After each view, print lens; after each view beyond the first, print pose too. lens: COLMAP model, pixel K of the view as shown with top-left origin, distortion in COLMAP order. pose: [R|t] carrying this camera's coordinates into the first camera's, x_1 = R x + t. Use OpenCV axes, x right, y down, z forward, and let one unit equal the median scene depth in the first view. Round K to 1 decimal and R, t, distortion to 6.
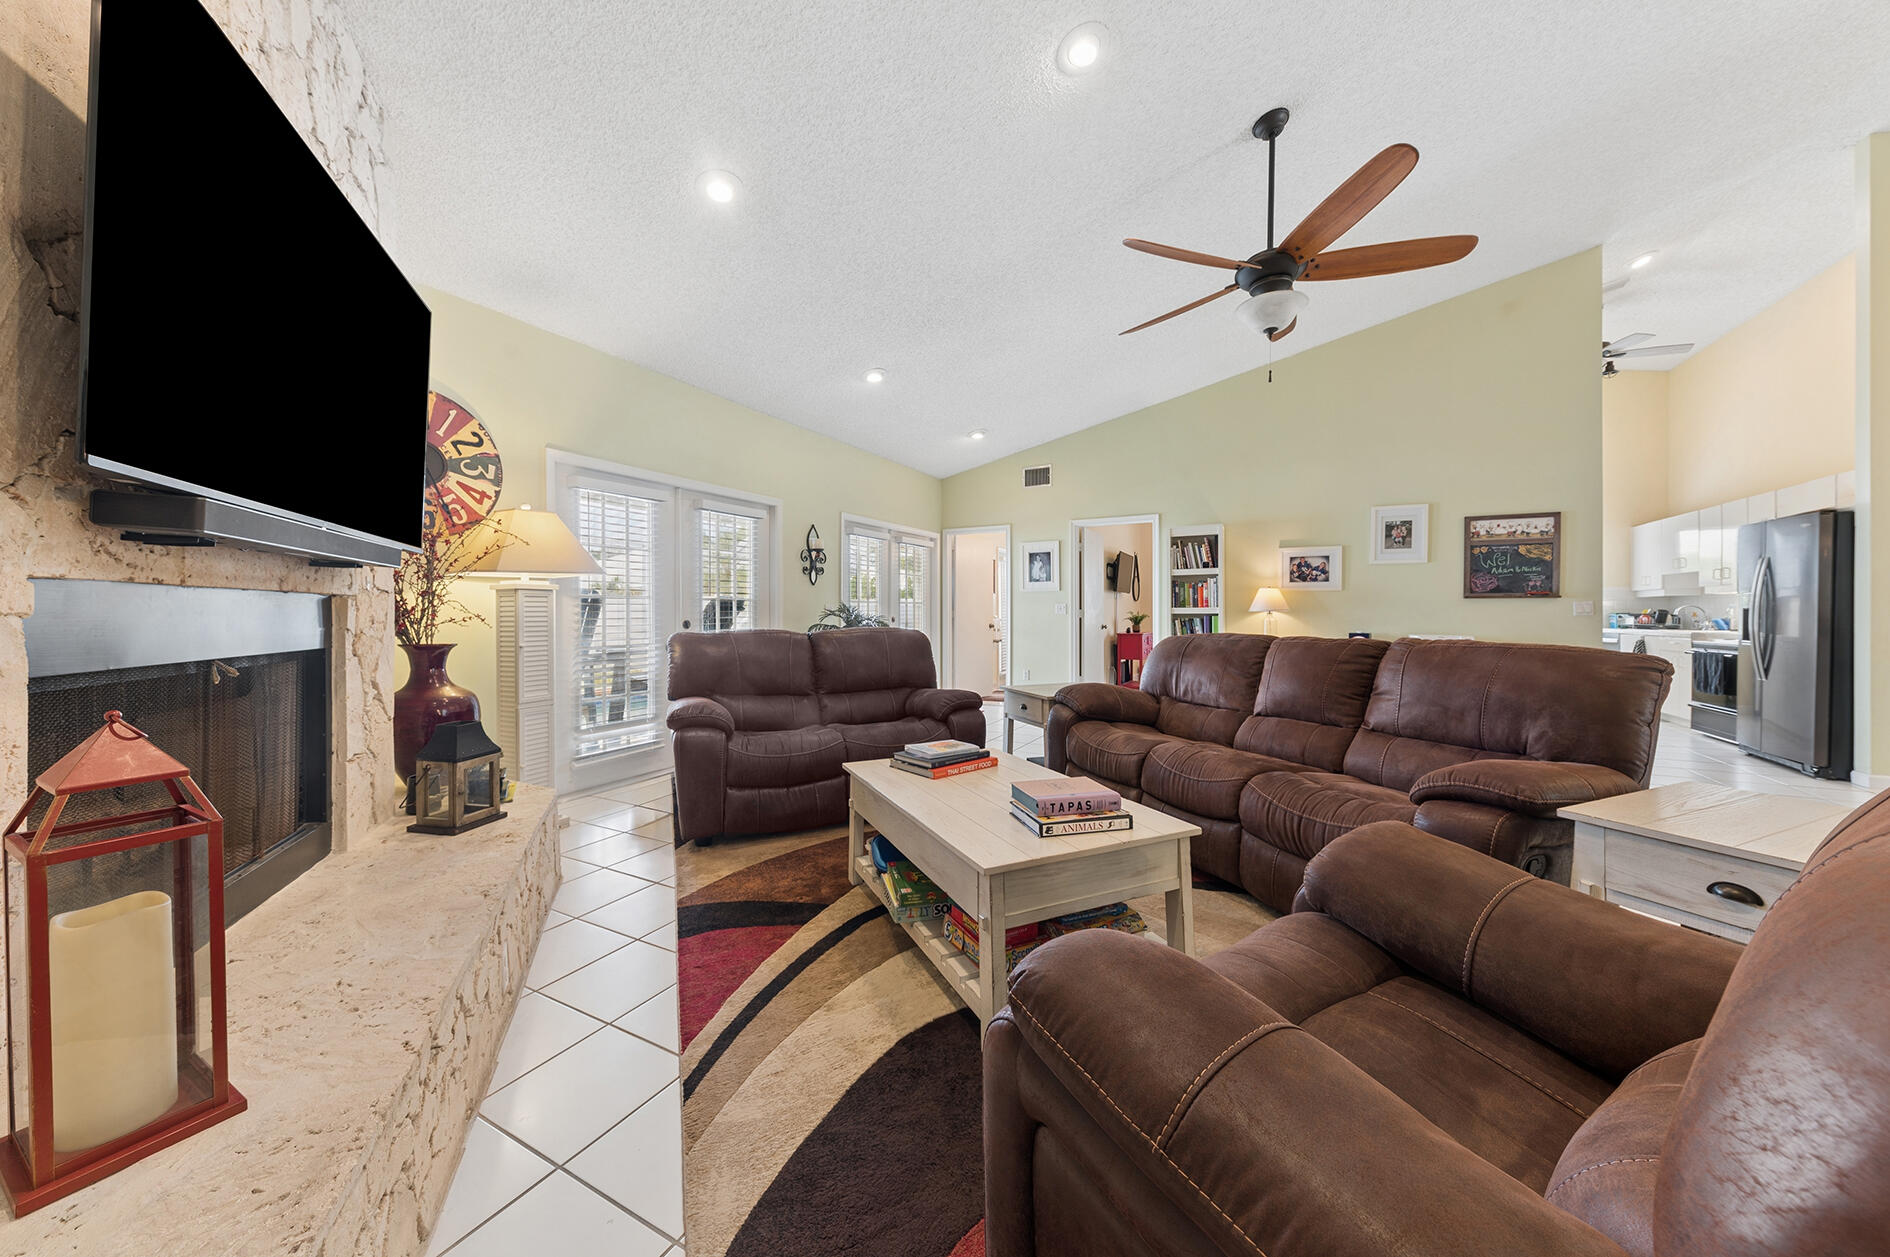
lens RADIAL K [[652.1, 0, 947.8], [0, 652.1, 616.5], [0, 0, 1]] dist [-0.000762, -0.000029]
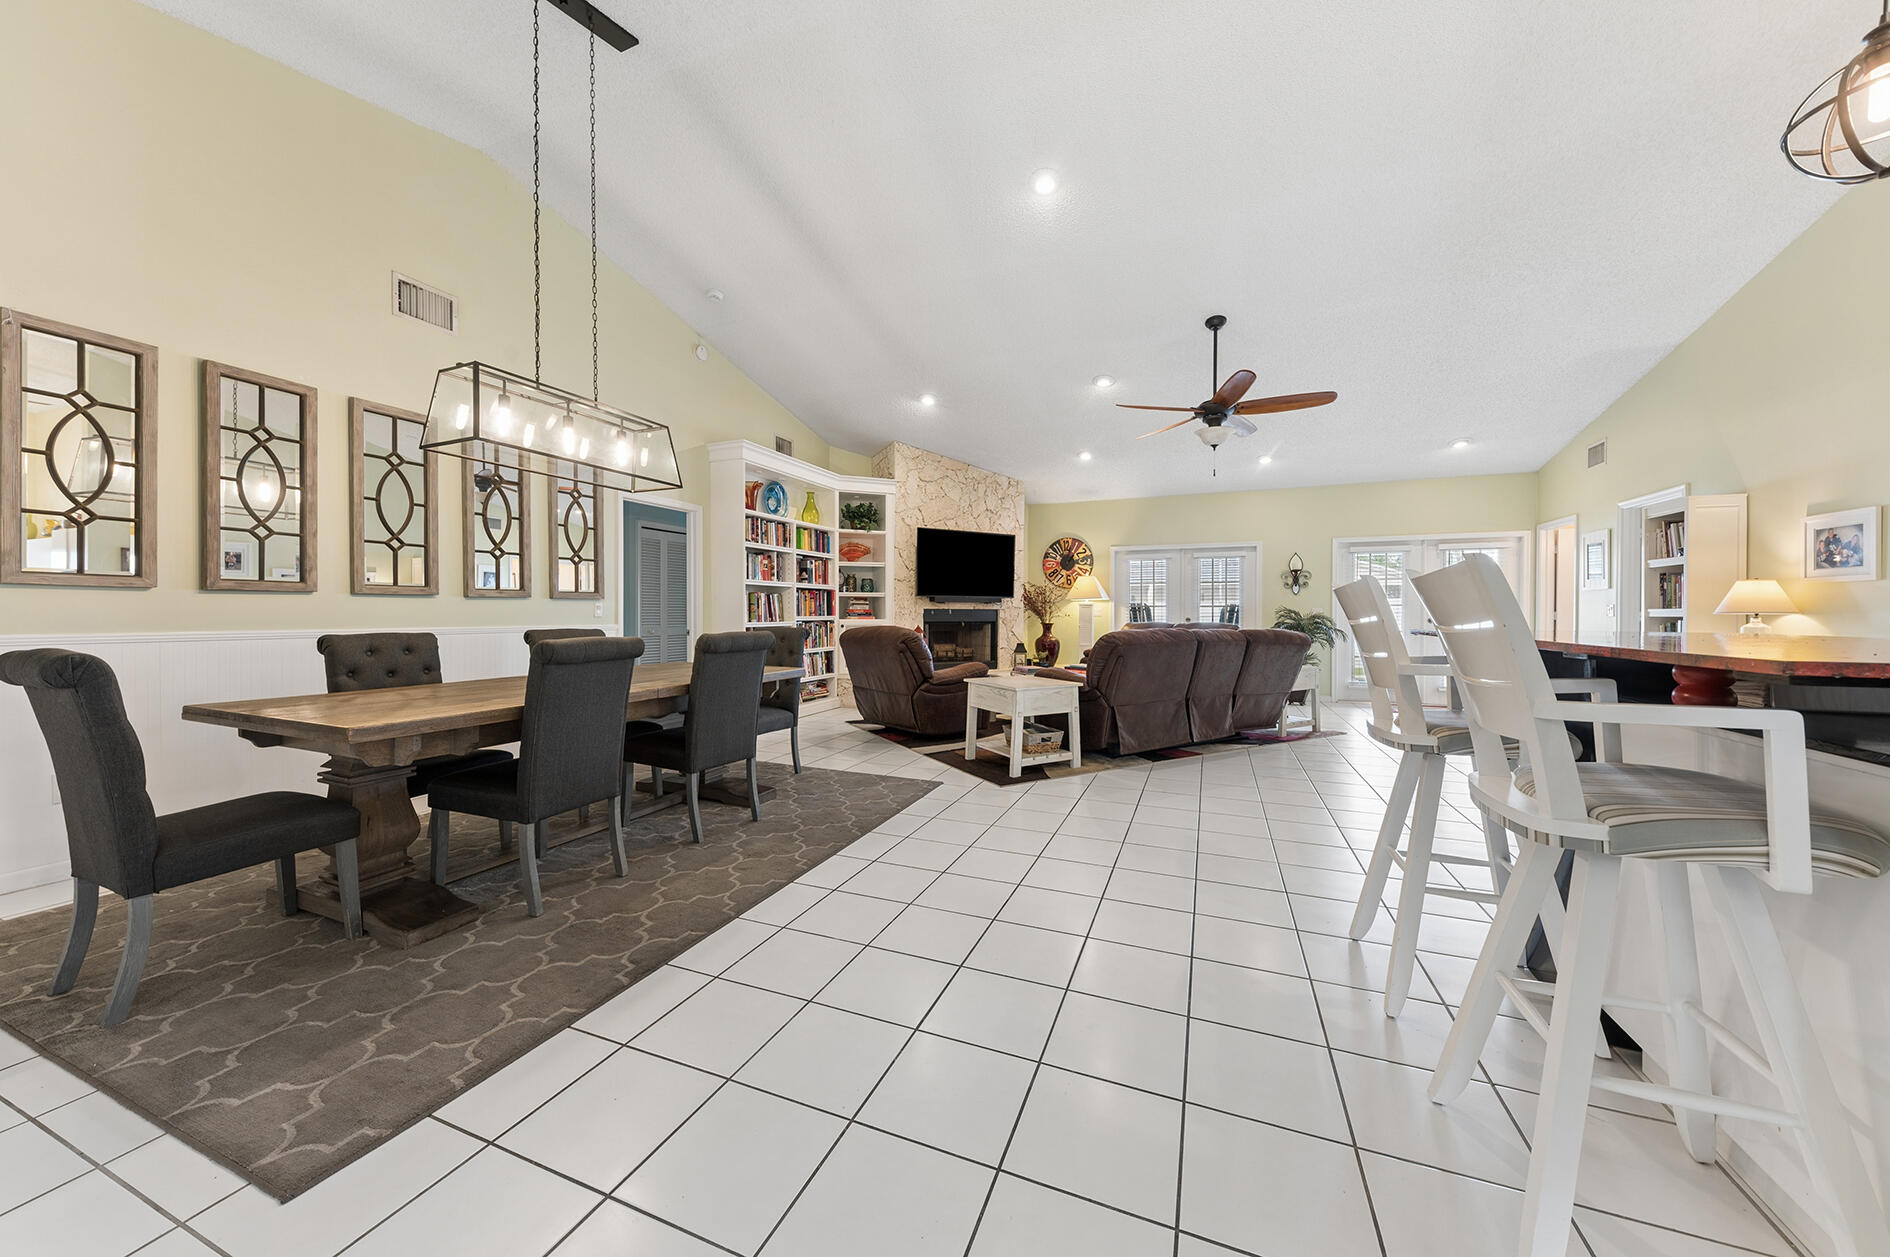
lens RADIAL K [[652.1, 0, 944.7], [0, 652.1, 613.7], [0, 0, 1]] dist [-0.000762, -0.000029]
pose [[0.096418, 0.003431, -0.995335, 1.098271], [-0.005326, 0.999982, 0.002931, -0.005850], [0.995327, 0.005019, 0.096435, 0.083747]]
